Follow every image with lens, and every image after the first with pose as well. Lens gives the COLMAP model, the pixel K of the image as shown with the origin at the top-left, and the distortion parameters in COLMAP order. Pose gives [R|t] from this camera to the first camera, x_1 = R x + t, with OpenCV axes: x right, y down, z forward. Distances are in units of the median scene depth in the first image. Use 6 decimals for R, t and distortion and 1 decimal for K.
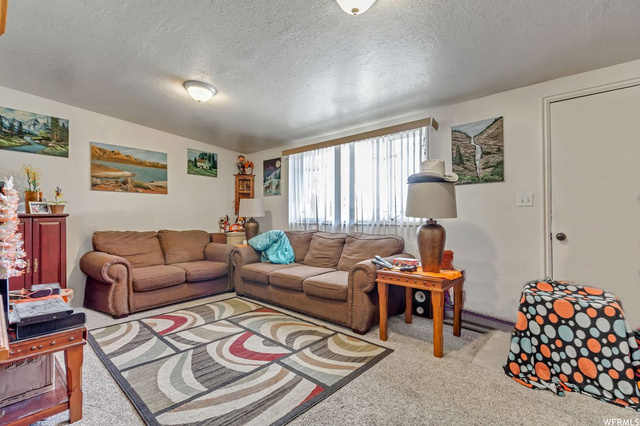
lens RADIAL K [[294.2, 0, 318.8], [0, 294.2, 213.5], [0, 0, 1]] dist [0.011419, -0.000628]
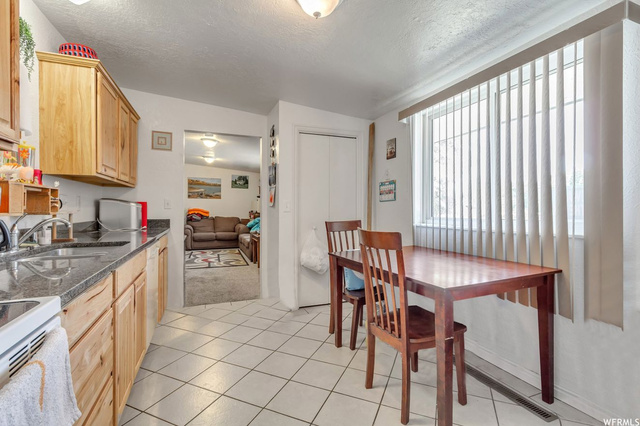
lens RADIAL K [[294.2, 0, 317.1], [0, 294.2, 208.9], [0, 0, 1]] dist [0.011419, -0.000628]
pose [[0.892731, 0.012281, -0.450422, 1.349627], [-0.006317, 0.999871, 0.014742, -0.040712], [0.450545, -0.010316, 0.892694, -0.695587]]
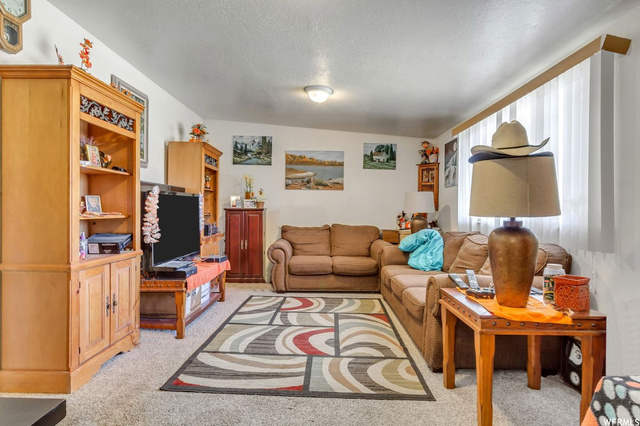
lens RADIAL K [[349.6, 0, 316.2], [0, 349.6, 211.5], [0, 0, 1]] dist [0.009712, -0.002048]
pose [[0.650705, 0.011832, -0.759238, 0.502128], [-0.007489, 0.999930, 0.009164, -0.000331], [0.759293, -0.000278, 0.650748, 0.159795]]
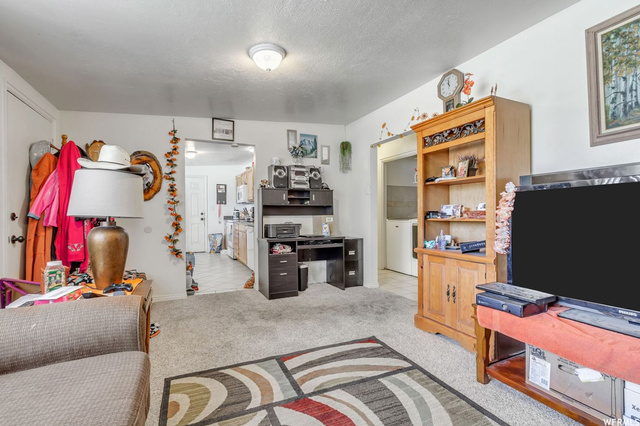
lens RADIAL K [[294.2, 0, 315.1], [0, 294.2, 209.9], [0, 0, 1]] dist [0.011419, -0.000628]
pose [[-0.914570, 0.017956, 0.404029, -0.333080], [0.010683, 0.999738, -0.020249, 0.009537], [-0.404287, -0.014203, -0.914522, 1.130096]]
